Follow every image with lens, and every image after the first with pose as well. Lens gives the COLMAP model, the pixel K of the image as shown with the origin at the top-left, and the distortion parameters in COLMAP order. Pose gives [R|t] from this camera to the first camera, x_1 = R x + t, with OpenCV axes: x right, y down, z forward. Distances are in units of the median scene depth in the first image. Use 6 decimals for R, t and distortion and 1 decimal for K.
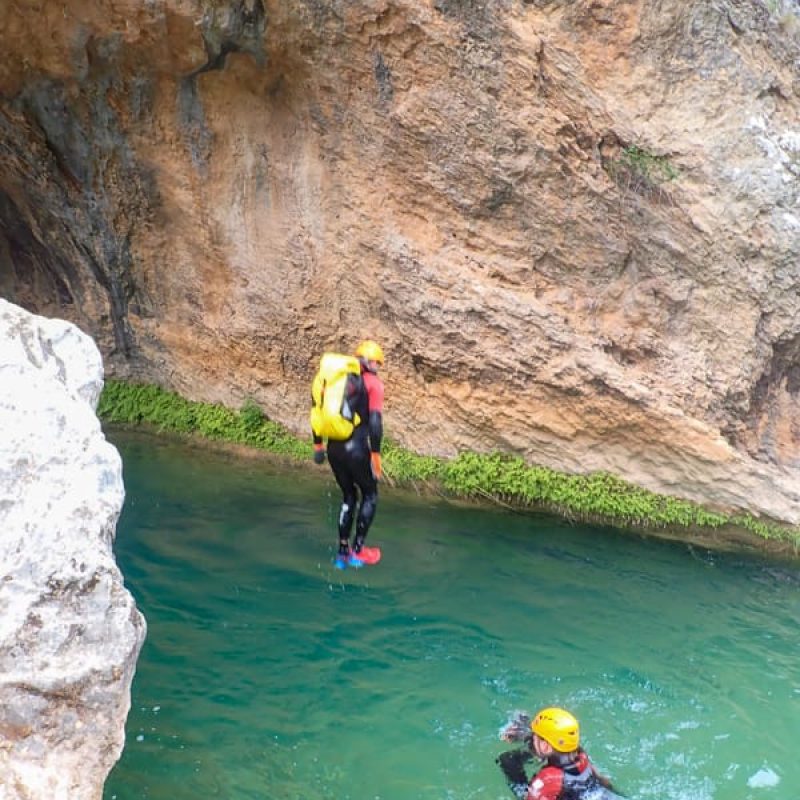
lens RADIAL K [[789.3, 0, 398.0], [0, 789.3, 401.9], [0, 0, 1]] dist [0.006464, -0.018489]
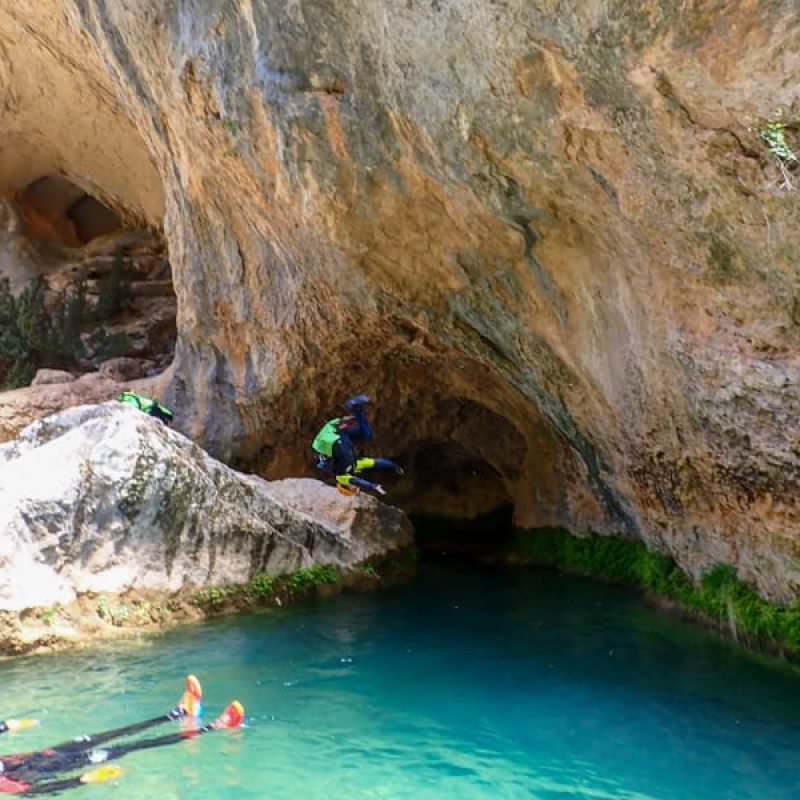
lens RADIAL K [[788.0, 0, 399.6], [0, 788.0, 402.2], [0, 0, 1]] dist [0.005253, -0.015784]
pose [[0.407294, -0.193442, -0.892576, 0.644412], [-0.092393, 0.963571, -0.250988, 0.114166], [0.908612, 0.184694, 0.374583, 0.401837]]
